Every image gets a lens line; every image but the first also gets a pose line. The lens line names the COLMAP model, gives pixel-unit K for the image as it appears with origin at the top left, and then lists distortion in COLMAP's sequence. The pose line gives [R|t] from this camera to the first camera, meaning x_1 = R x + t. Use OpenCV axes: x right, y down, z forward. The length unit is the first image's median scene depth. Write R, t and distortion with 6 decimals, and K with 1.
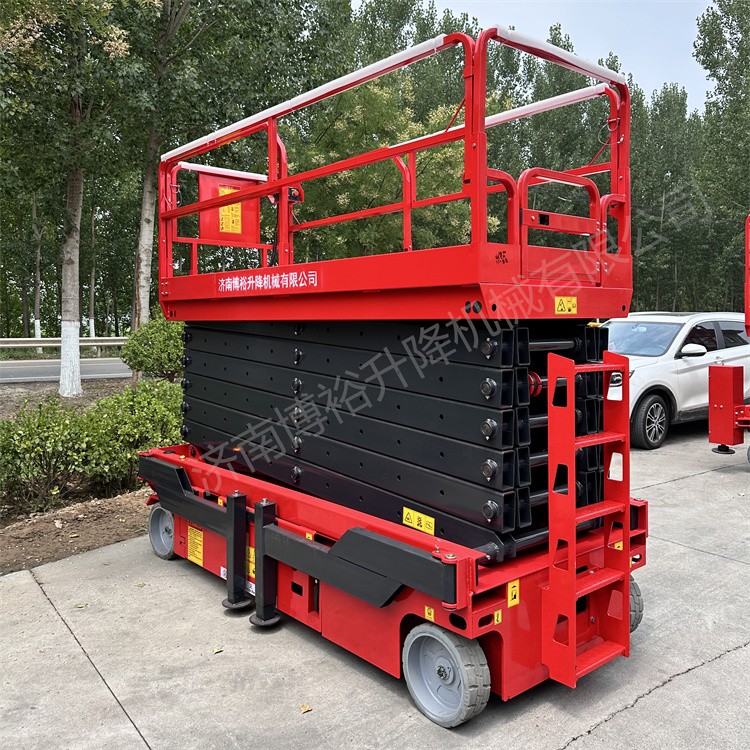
lens RADIAL K [[705.5, 0, 361.7], [0, 705.5, 331.4], [0, 0, 1]] dist [0.008273, 0.000000]
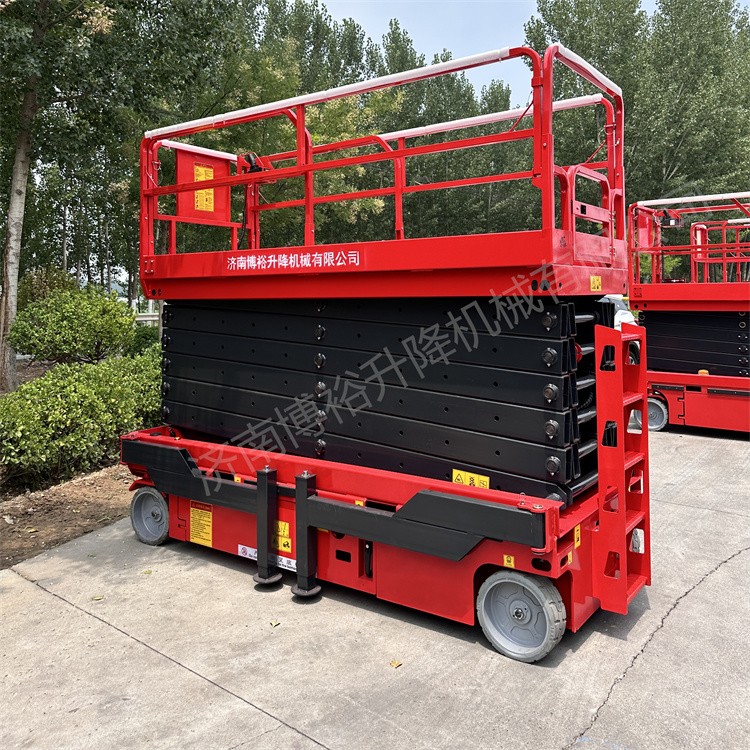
lens RADIAL K [[705.5, 0, 368.4], [0, 705.5, 284.2], [0, 0, 1]] dist [0.008273, 0.000000]
pose [[0.971675, -0.000605, 0.236322, -0.280134], [0.008954, 0.999373, -0.034258, 0.000387], [-0.236153, 0.035404, 0.971071, -0.030684]]
